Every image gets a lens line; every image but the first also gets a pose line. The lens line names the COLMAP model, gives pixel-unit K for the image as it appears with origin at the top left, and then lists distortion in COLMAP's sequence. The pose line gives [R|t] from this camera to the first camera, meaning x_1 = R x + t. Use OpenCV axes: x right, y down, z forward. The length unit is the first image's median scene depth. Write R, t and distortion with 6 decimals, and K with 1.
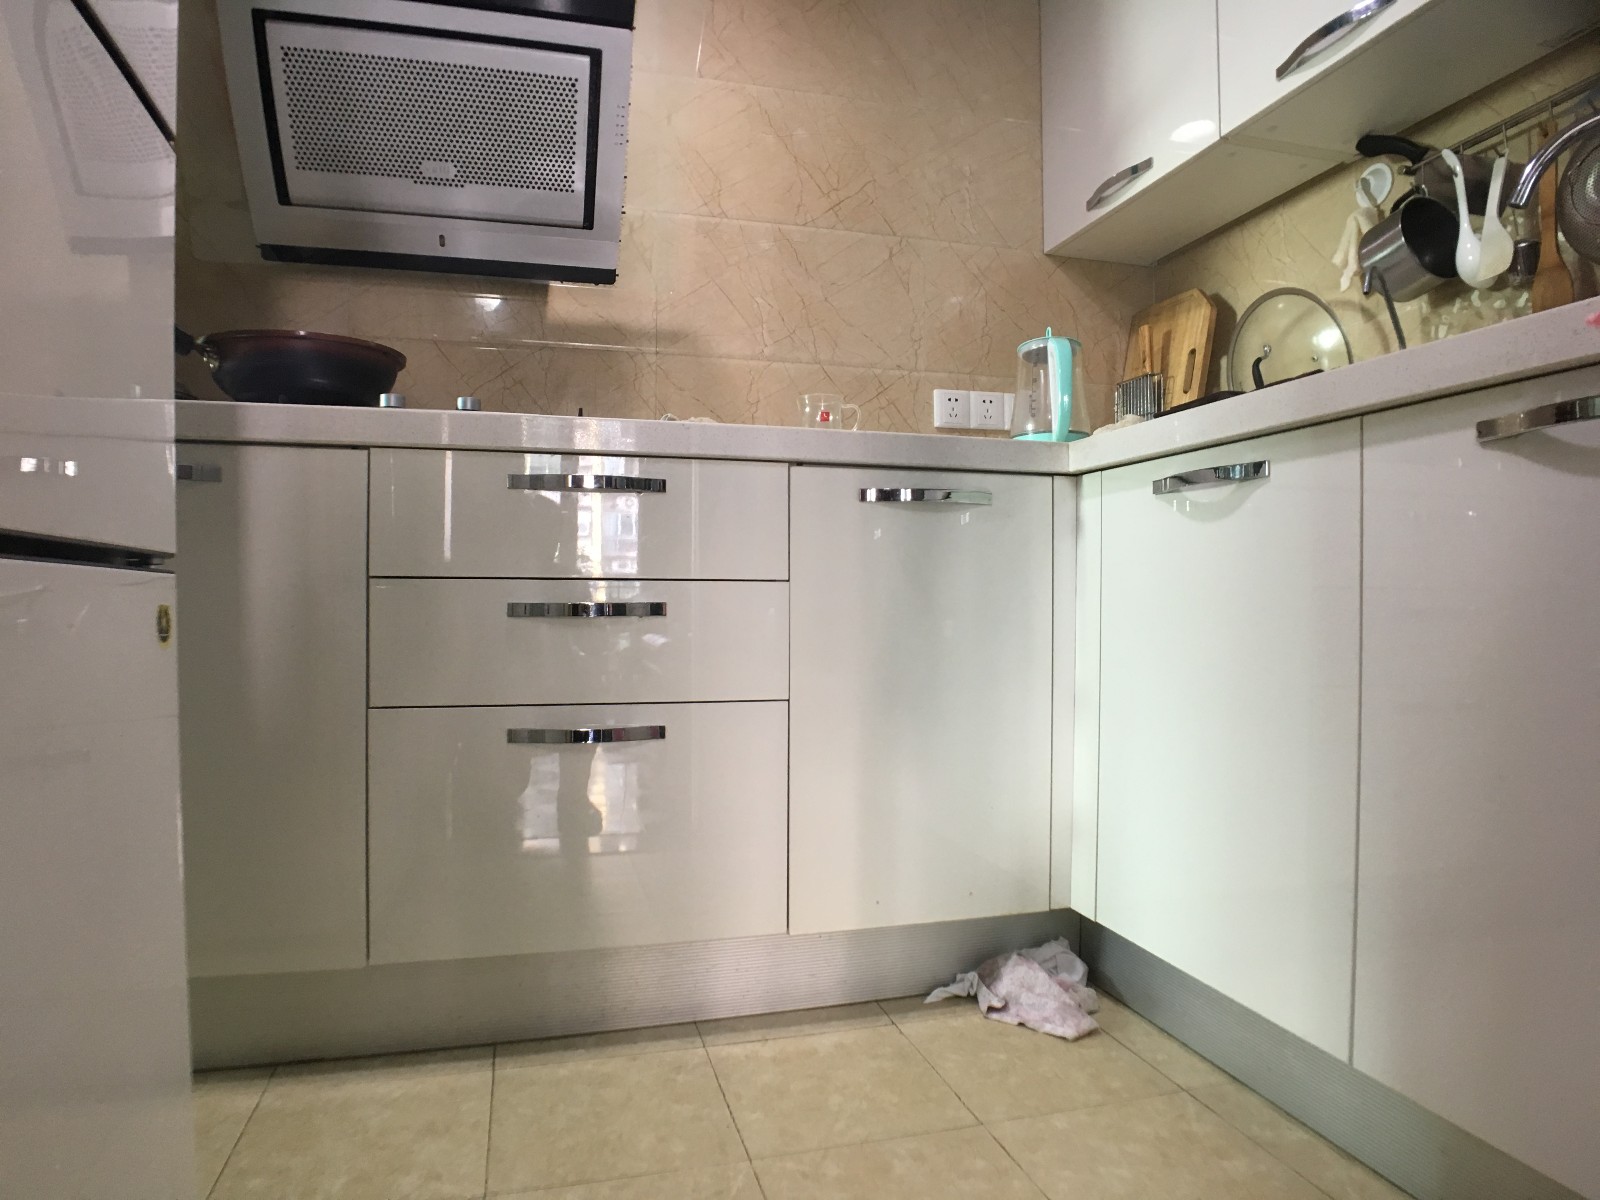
lens RADIAL K [[986.2, 0, 800.0], [0, 986.2, 600.0], [0, 0, 1]] dist [-0.059883, -0.000015]
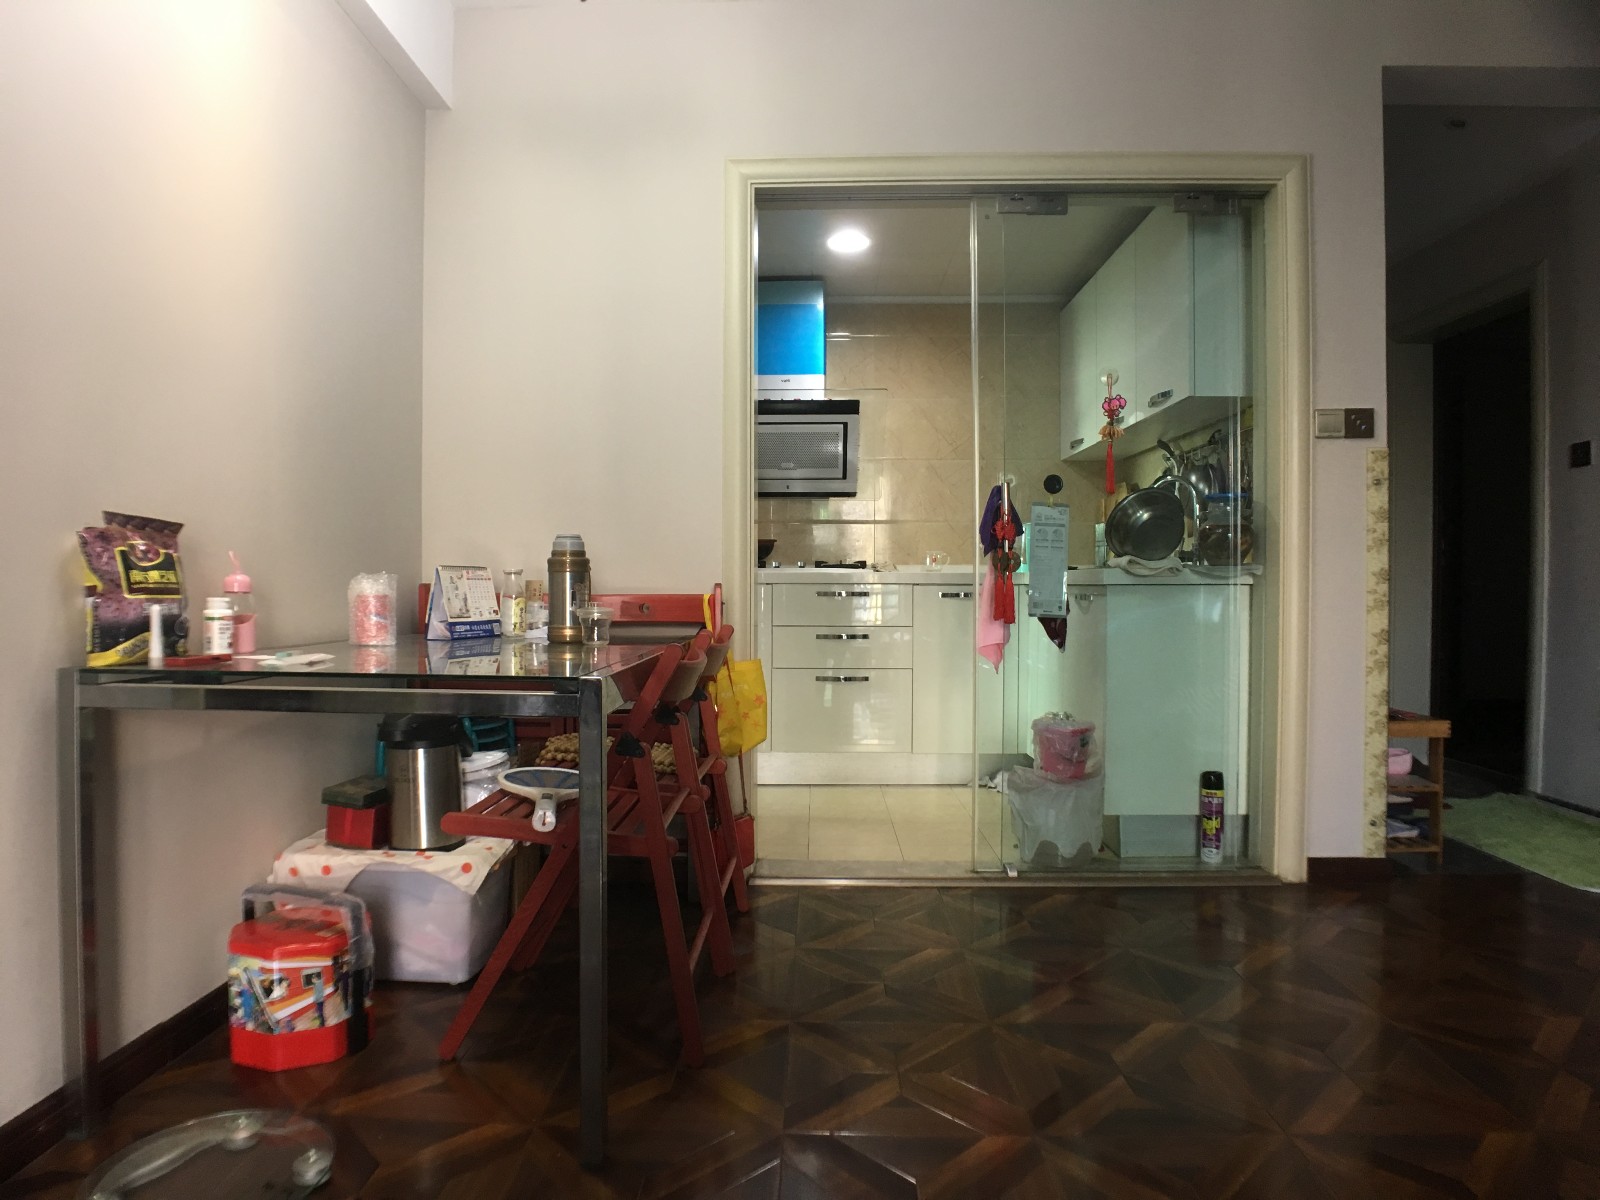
lens RADIAL K [[1343.0, 0, 800.0], [0, 1343.0, 600.0], [0, 0, 1]] dist [0.000235, -0.000027]
pose [[0.961944, 0.006045, -0.273179, 0.668743], [0.000904, 0.999679, 0.025306, -0.177264], [0.273245, -0.024590, 0.961630, -2.552363]]
